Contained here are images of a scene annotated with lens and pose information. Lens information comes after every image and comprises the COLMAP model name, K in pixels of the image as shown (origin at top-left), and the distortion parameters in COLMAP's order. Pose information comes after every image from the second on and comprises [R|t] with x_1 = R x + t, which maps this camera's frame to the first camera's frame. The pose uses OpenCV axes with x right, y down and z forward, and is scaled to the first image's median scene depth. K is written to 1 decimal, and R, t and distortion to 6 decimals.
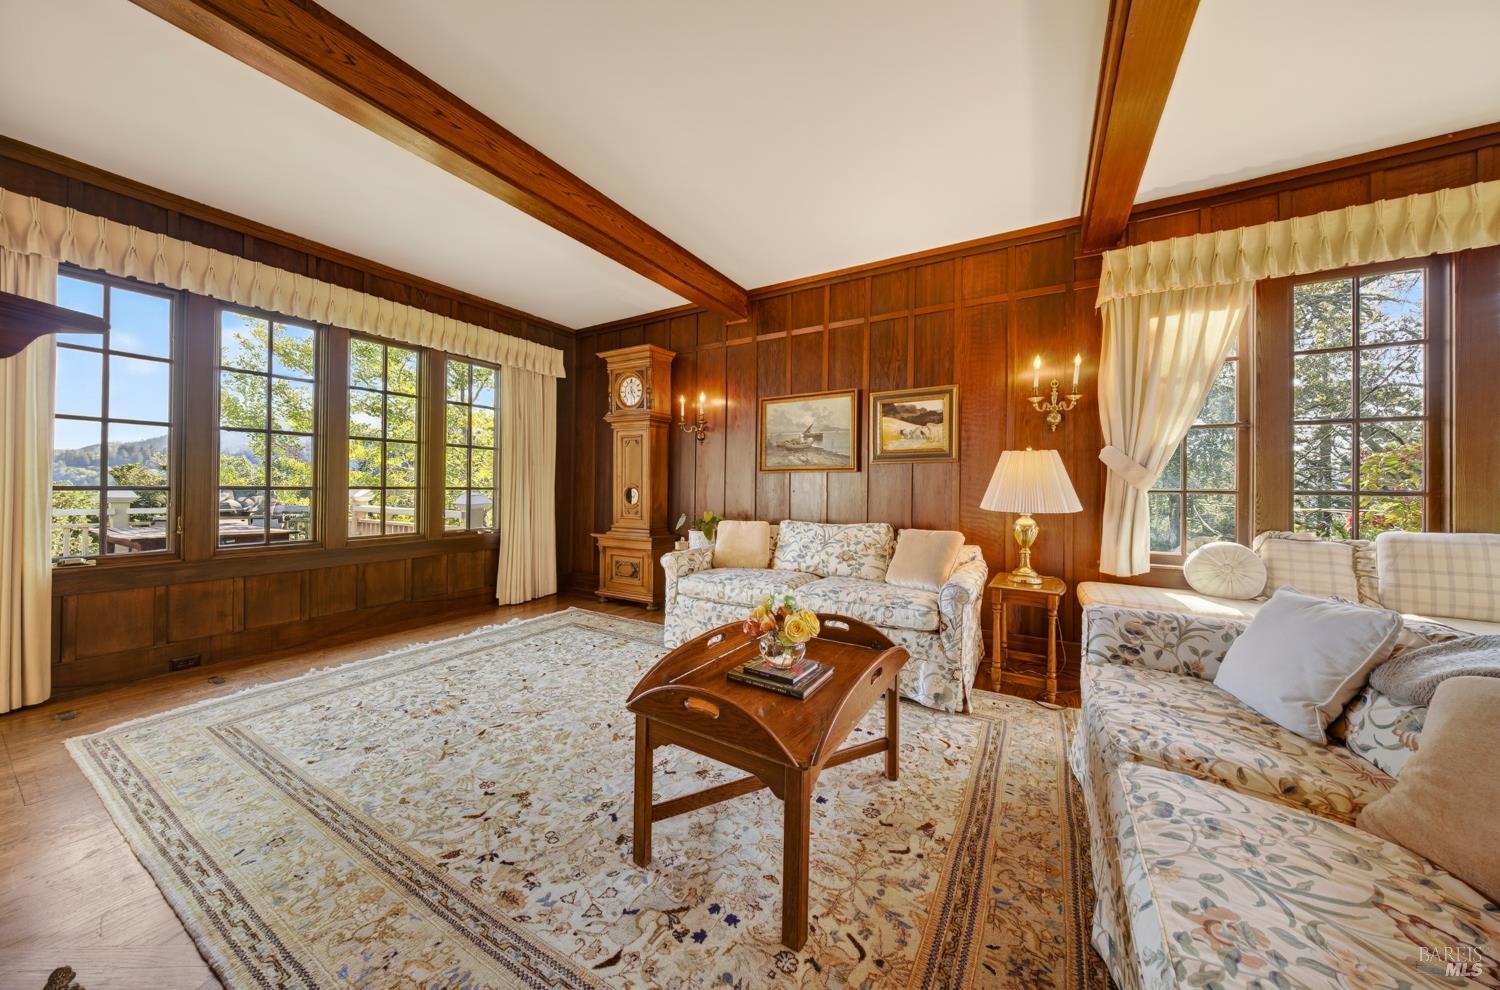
lens RADIAL K [[497.6, 0, 743.0], [0, 497.6, 488.0], [0, 0, 1]] dist [-0.012539, -0.000503]
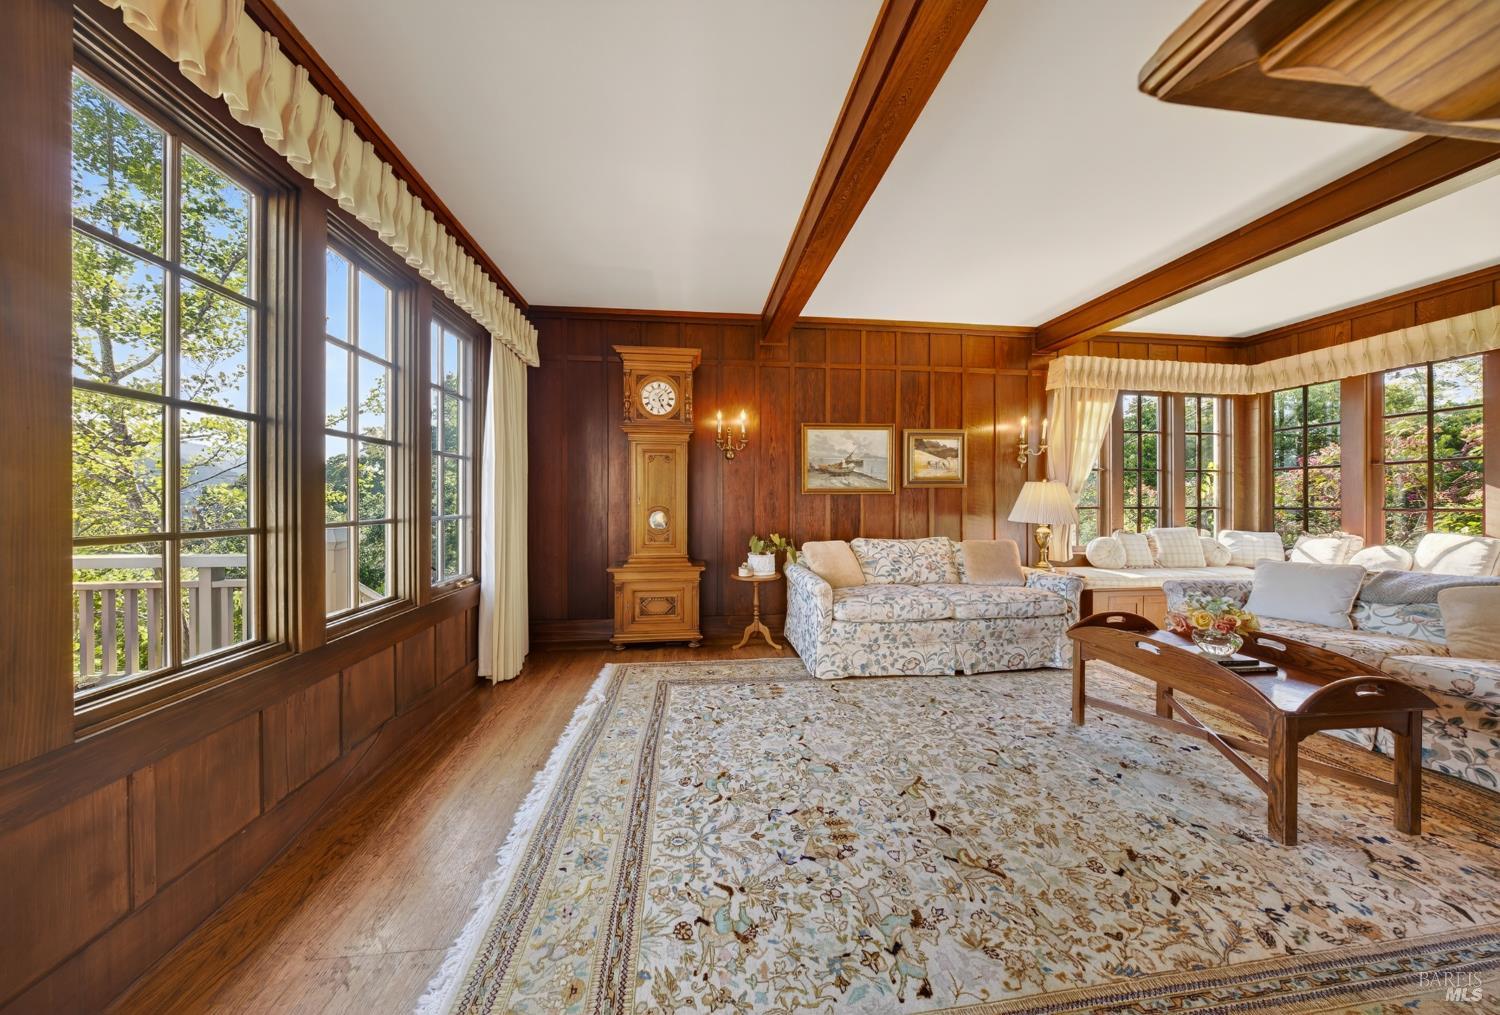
lens RADIAL K [[447.4, 0, 746.0], [0, 447.4, 508.1], [0, 0, 1]] dist [-0.009106, 0.000939]
pose [[0.800212, -0.017194, 0.599471, -0.782818], [0.008464, 0.999813, 0.017379, -0.024429], [-0.599658, -0.008833, 0.800208, 0.403022]]
